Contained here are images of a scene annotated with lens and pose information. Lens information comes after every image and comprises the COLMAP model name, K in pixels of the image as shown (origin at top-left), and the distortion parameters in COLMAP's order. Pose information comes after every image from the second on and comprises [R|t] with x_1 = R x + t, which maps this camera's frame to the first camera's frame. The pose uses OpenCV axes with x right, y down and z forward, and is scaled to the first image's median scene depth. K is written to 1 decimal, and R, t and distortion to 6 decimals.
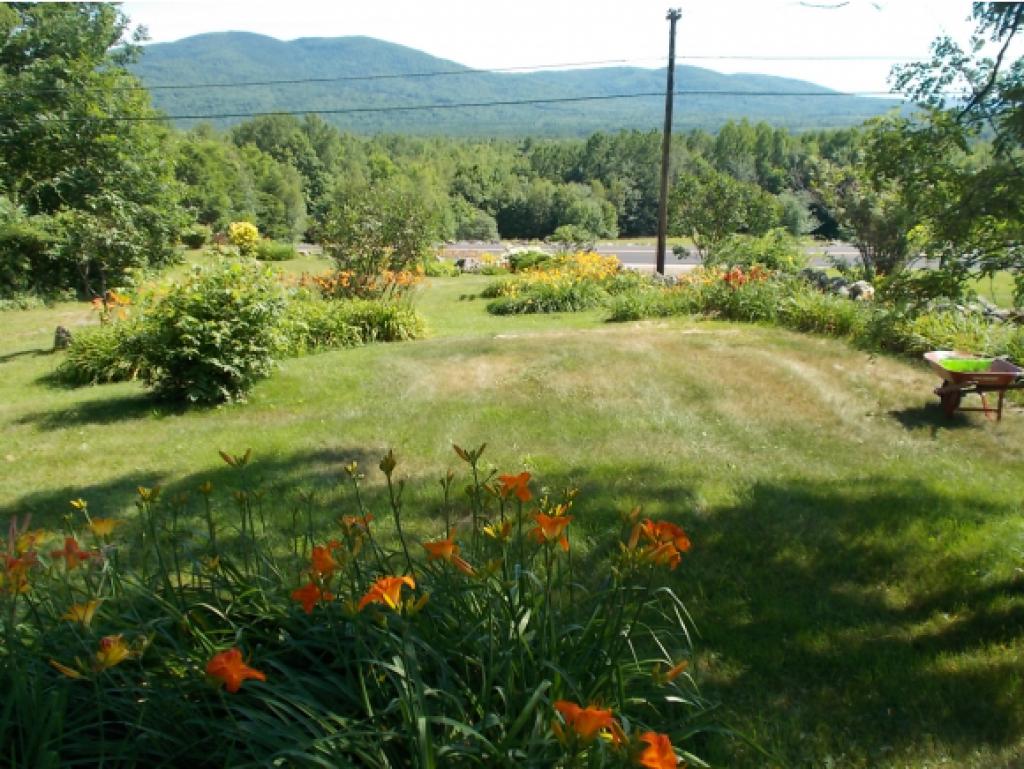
lens RADIAL K [[988.2, 0, 510.7], [0, 988.2, 366.5], [0, 0, 1]] dist [0.041017, -0.008854]
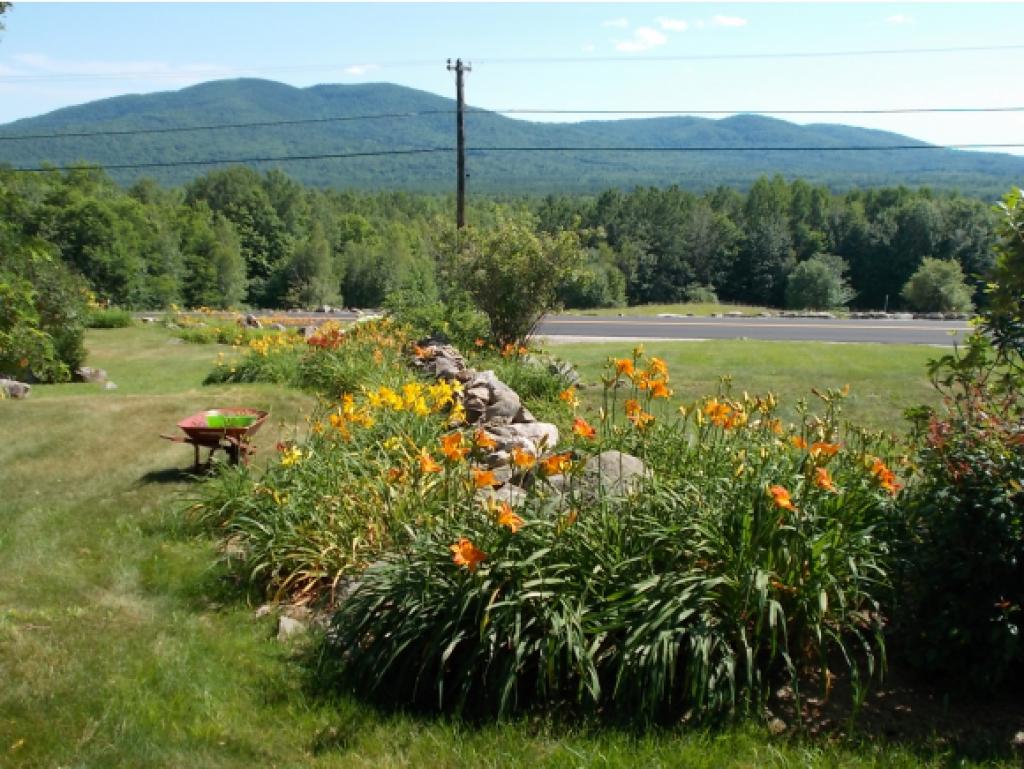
lens RADIAL K [[1147.0, 0, 505.9], [0, 1147.0, 363.7], [0, 0, 1]] dist [0.027780, 0.006576]
pose [[0.999207, 0.008405, -0.038909, 0.039898], [-0.011536, 0.996650, -0.080967, 0.001709], [0.038098, 0.081352, 0.995957, -0.008269]]
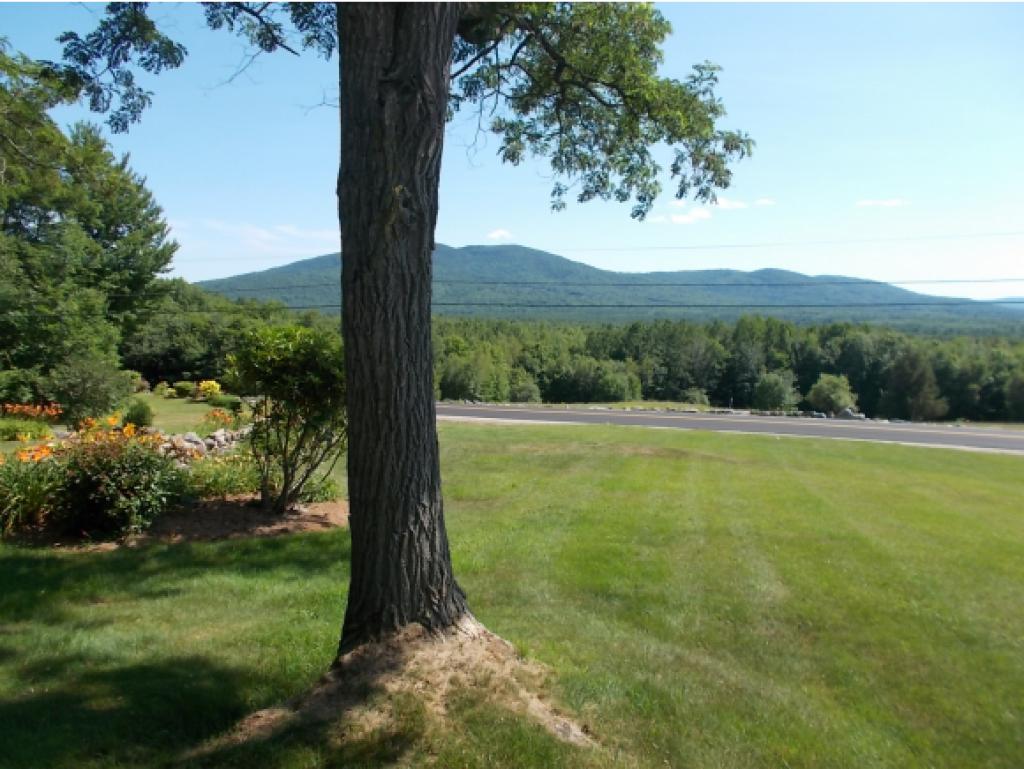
lens RADIAL K [[809.8, 0, 512.0], [0, 809.8, 384.5], [0, 0, 1]] dist [-0.003708, -0.003977]
pose [[0.989816, 0.028947, -0.139380, 0.083140], [-0.049474, 0.988025, -0.146144, 0.003476], [0.133481, 0.151551, 0.979395, -0.028989]]
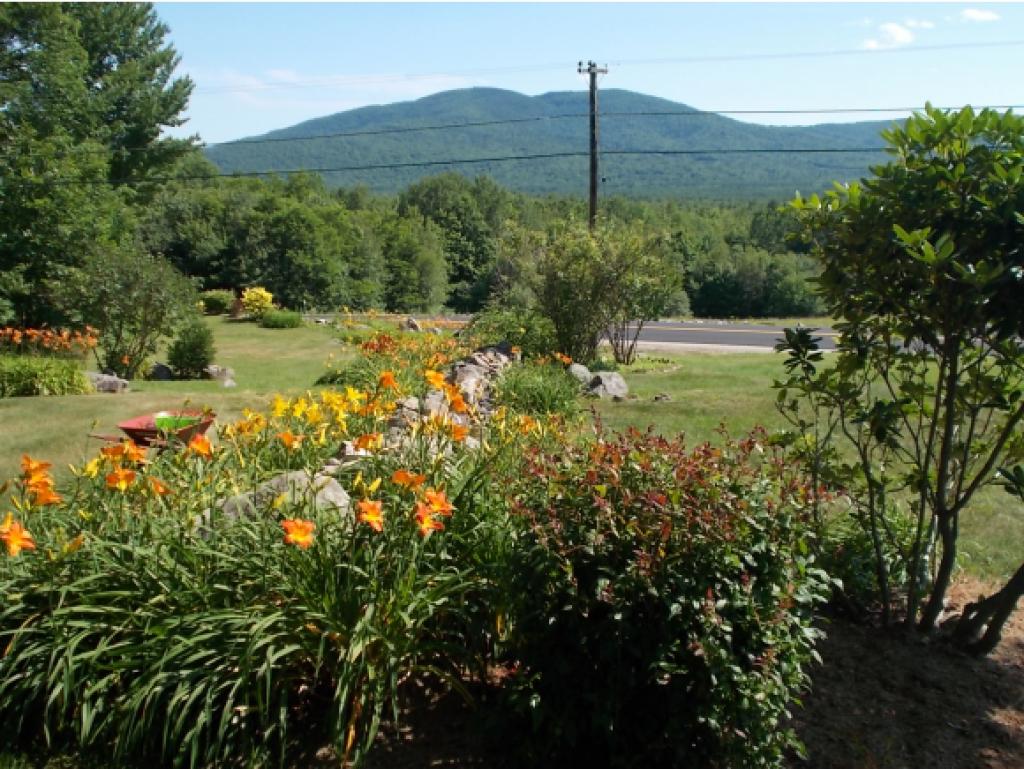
lens RADIAL K [[1147.2, 0, 502.5], [0, 1147.2, 381.5], [0, 0, 1]] dist [-0.007236, 0.019590]
pose [[0.972088, 0.037334, -0.231628, 0.053548], [-0.053572, 0.996497, -0.064211, 0.000811], [0.228419, 0.074828, 0.970683, -0.003920]]
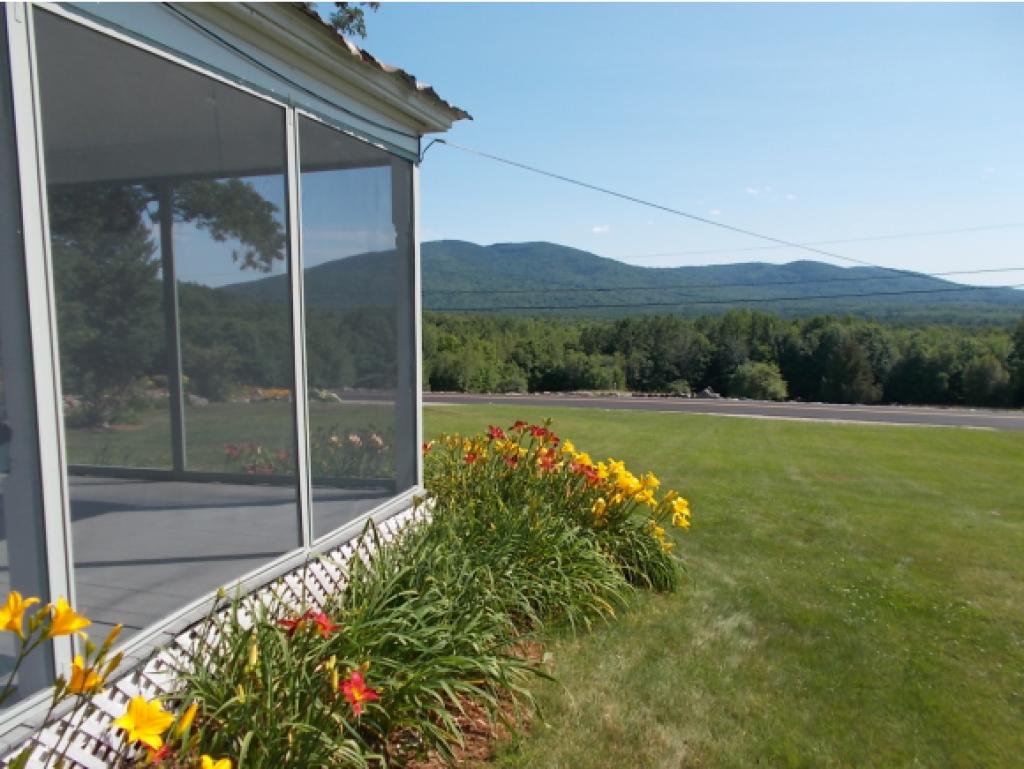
lens RADIAL K [[809.8, 0, 512.0], [0, 809.8, 384.5], [0, 0, 1]] dist [-0.003708, -0.003977]
pose [[0.984470, 0.016394, -0.174784, 0.138706], [-0.041579, 0.989076, -0.141420, 0.013530], [0.170556, 0.146491, 0.974398, -0.077357]]
